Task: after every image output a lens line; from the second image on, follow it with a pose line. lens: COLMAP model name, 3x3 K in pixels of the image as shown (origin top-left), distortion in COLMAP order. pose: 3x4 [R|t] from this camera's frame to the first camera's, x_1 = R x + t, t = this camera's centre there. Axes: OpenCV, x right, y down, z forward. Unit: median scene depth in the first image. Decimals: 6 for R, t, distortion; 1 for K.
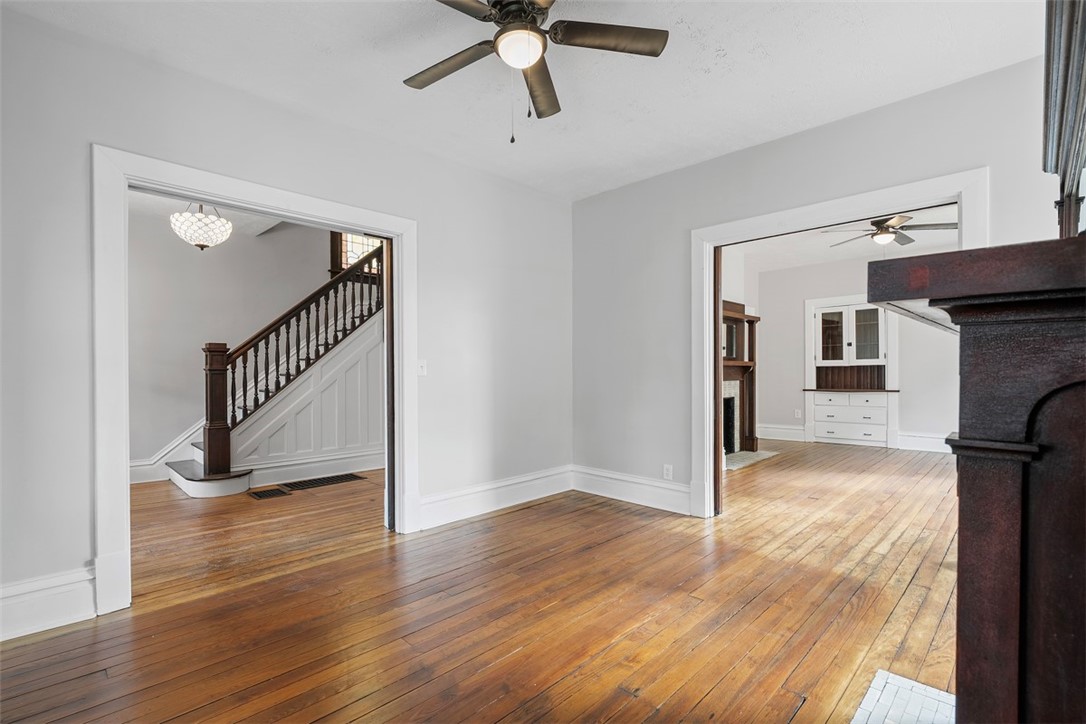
lens RADIAL K [[500.0, 0, 540.2], [0, 500.0, 374.3], [0, 0, 1]] dist [-0.003665, 0.000068]
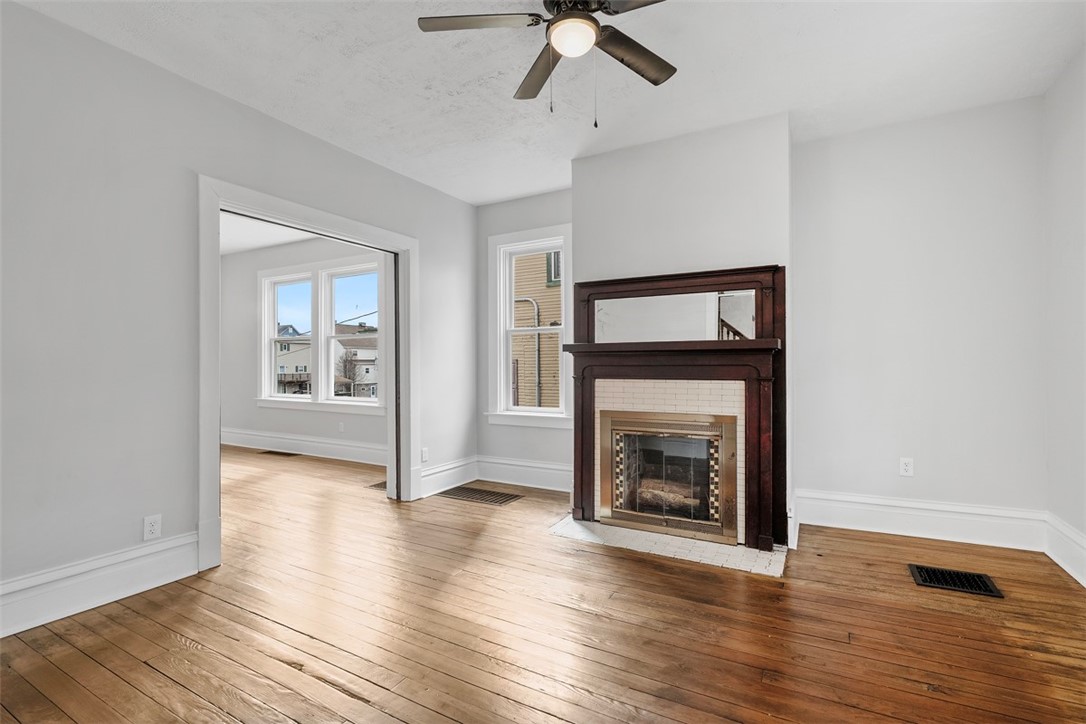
lens RADIAL K [[504.0, 0, 545.5], [0, 504.0, 364.8], [0, 0, 1]] dist [-0.003252, 0.001052]
pose [[-0.268839, 0.007684, 0.963155, -0.356692], [0.014632, 0.999885, -0.003893, -0.002002], [-0.963074, 0.013047, -0.268920, 0.486494]]
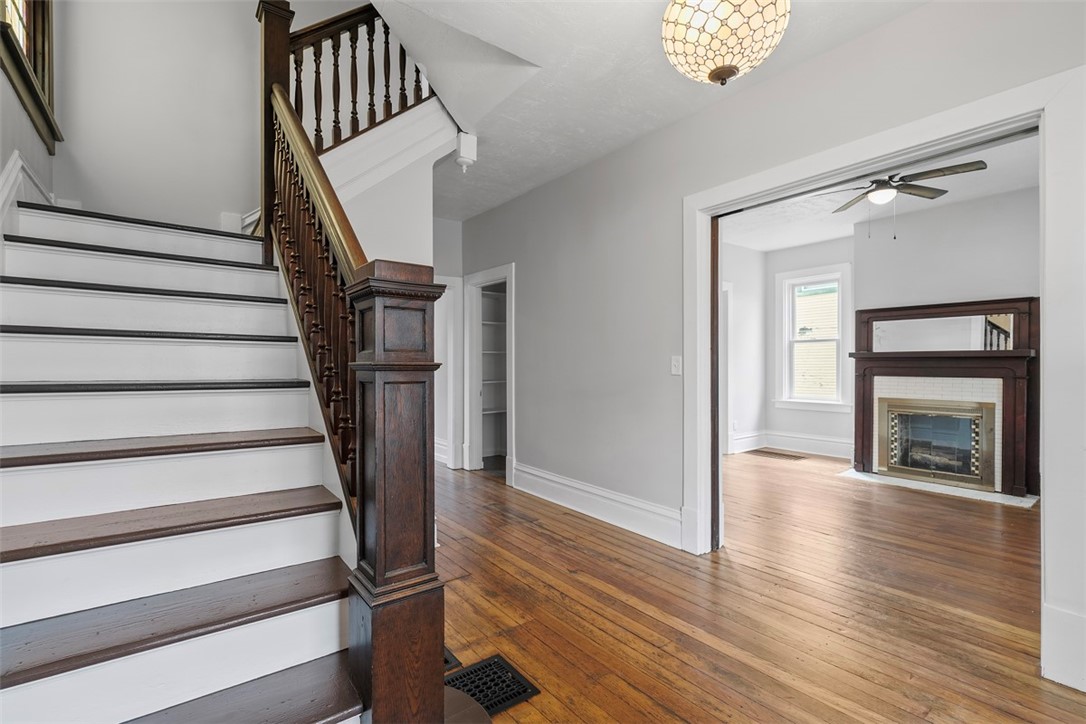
lens RADIAL K [[495.2, 0, 544.7], [0, 495.2, 367.5], [0, 0, 1]] dist [-0.004081, 0.000450]
pose [[0.133963, -0.000104, 0.990986, -0.748891], [0.008770, 0.999961, -0.001081, -0.006227], [-0.990947, 0.008835, 0.133959, 0.736932]]
